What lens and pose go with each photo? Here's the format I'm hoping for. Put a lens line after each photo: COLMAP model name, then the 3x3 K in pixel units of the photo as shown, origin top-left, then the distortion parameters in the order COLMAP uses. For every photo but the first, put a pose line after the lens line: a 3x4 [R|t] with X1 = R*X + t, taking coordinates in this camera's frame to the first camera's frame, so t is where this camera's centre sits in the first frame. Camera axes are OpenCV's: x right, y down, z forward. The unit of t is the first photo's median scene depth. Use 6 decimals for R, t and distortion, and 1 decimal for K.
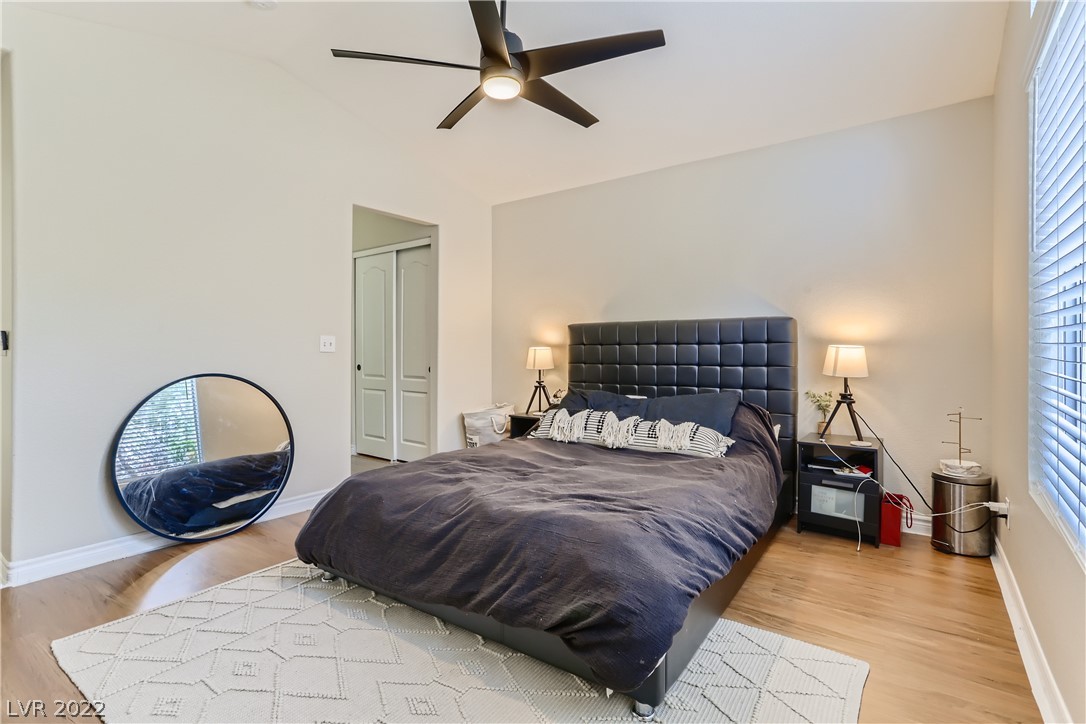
lens RADIAL K [[522.0, 0, 542.4], [0, 522.0, 350.9], [0, 0, 1]] dist [-0.049580, 0.029754]
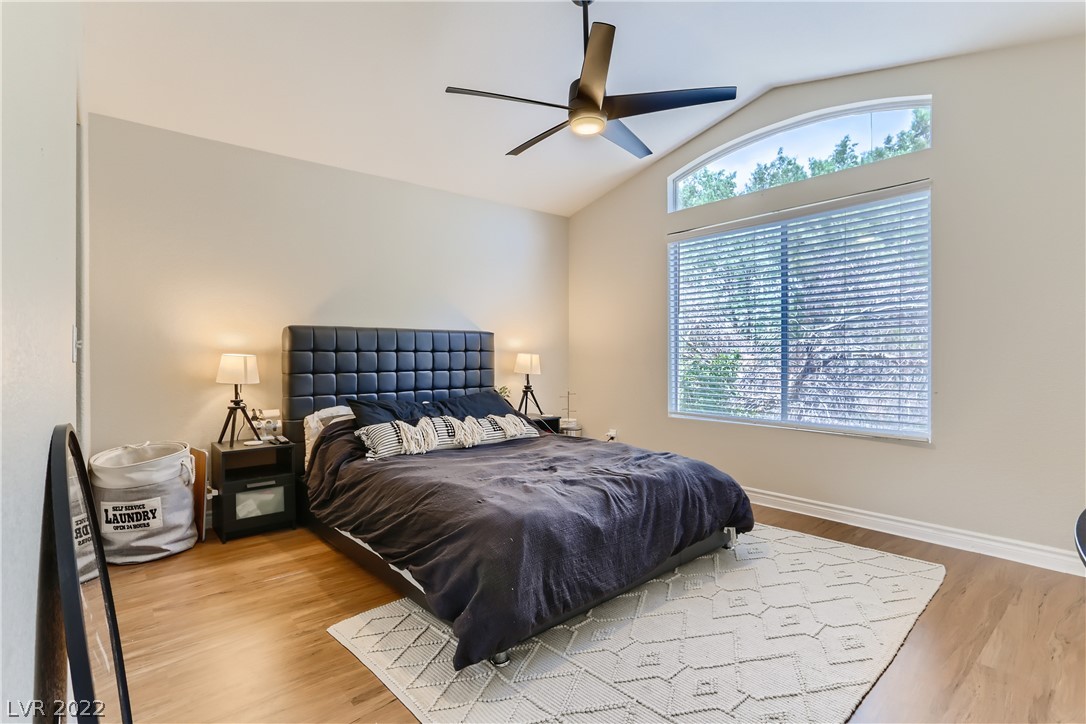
lens RADIAL K [[522.0, 0, 542.4], [0, 522.0, 350.9], [0, 0, 1]] dist [-0.049580, 0.029754]
pose [[0.205327, 0.011715, 0.978623, -0.797540], [0.002431, 0.999919, -0.012480, -0.001161], [-0.978690, 0.004941, 0.205282, 0.552243]]
